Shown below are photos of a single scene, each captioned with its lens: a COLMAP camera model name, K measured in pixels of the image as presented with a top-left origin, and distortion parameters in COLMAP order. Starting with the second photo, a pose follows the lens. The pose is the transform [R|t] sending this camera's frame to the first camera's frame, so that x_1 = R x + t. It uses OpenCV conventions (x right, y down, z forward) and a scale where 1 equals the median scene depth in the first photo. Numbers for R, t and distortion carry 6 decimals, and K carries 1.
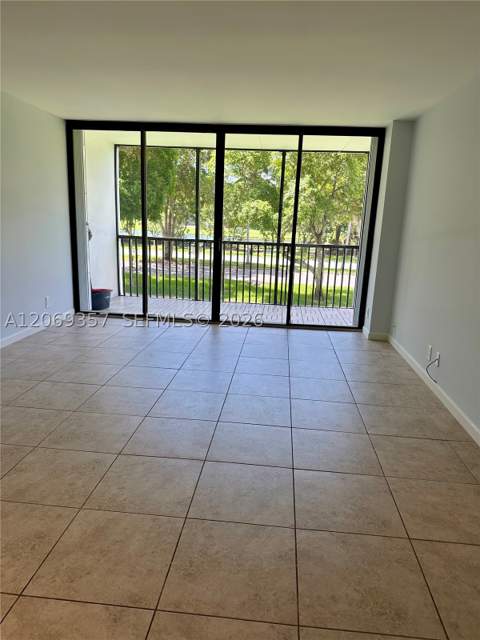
lens RADIAL K [[446.4, 0, 249.0], [0, 446.4, 323.0], [0, 0, 1]] dist [0.056206, -0.082455]
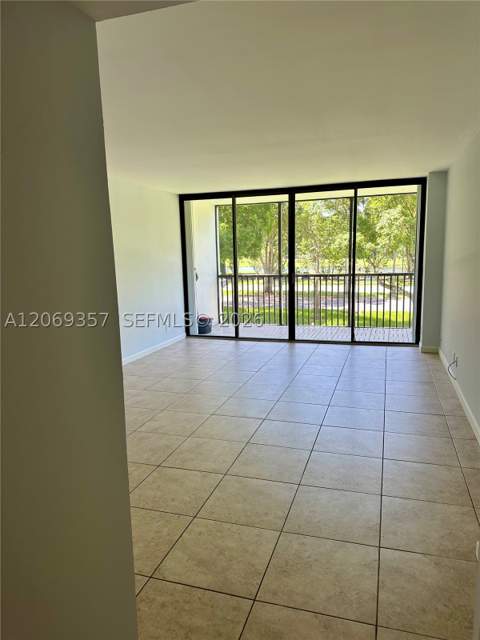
lens RADIAL K [[446.4, 0, 241.8], [0, 446.4, 321.8], [0, 0, 1]] dist [0.056206, -0.082455]
pose [[0.969458, -0.030051, -0.243410, 0.088736], [0.012068, 0.997108, -0.075037, 0.034895], [0.244961, 0.069807, 0.967017, -0.223504]]
